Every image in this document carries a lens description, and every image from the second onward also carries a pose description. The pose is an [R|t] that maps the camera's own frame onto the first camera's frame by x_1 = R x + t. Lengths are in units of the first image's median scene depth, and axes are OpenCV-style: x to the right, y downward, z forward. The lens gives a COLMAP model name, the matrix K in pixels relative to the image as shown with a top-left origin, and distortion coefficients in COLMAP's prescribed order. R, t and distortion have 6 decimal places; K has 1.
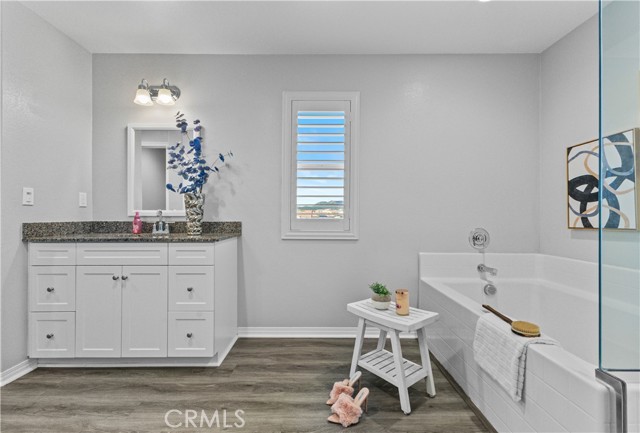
lens RADIAL K [[284.1, 0, 316.9], [0, 284.1, 216.1], [0, 0, 1]] dist [0.009983, -0.002641]
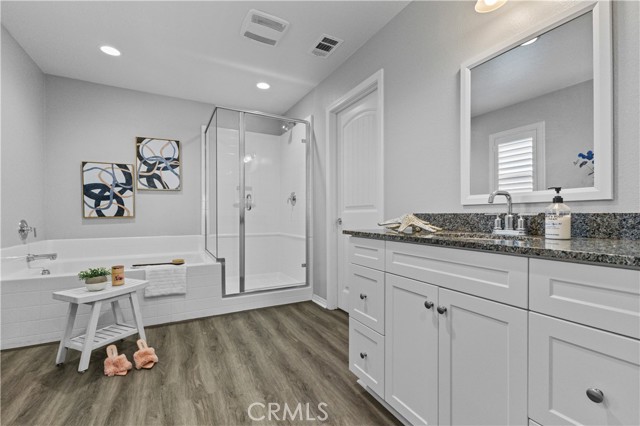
lens RADIAL K [[284.1, 0, 321.3], [0, 284.1, 215.7], [0, 0, 1]] dist [0.009983, -0.002641]
pose [[-0.475388, -0.002506, 0.879773, -1.076335], [-0.001108, 0.999997, 0.002250, 0.031542], [-0.879776, 0.000095, -0.475389, 0.710070]]
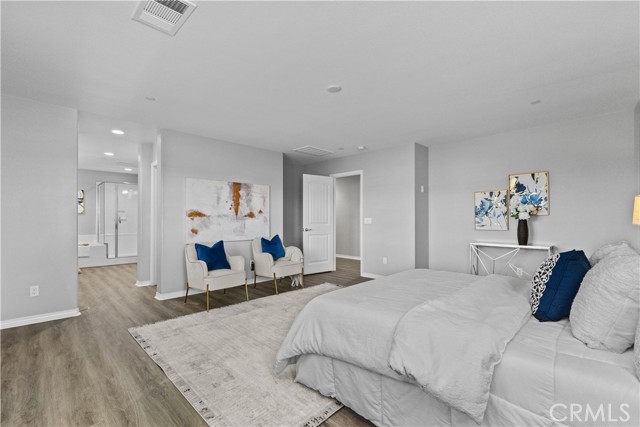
lens RADIAL K [[284.1, 0, 319.2], [0, 284.1, 216.2], [0, 0, 1]] dist [0.009983, -0.002641]
pose [[-0.708241, 0.007837, 0.705927, -4.027597], [0.004387, 0.999968, -0.006700, -0.050527], [-0.705957, -0.001648, -0.708253, 1.125415]]
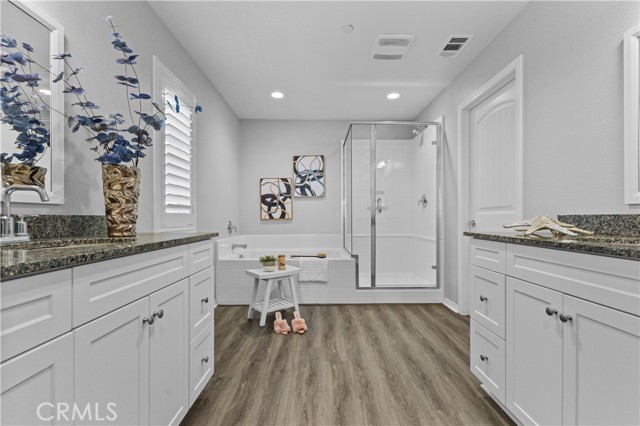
lens RADIAL K [[284.1, 0, 321.1], [0, 284.1, 216.0], [0, 0, 1]] dist [0.009983, -0.002641]
pose [[-0.014281, 0.003898, 0.999890, -1.223134], [0.001778, 0.999991, -0.003873, 0.030927], [-0.999896, 0.001722, -0.014288, 0.692057]]
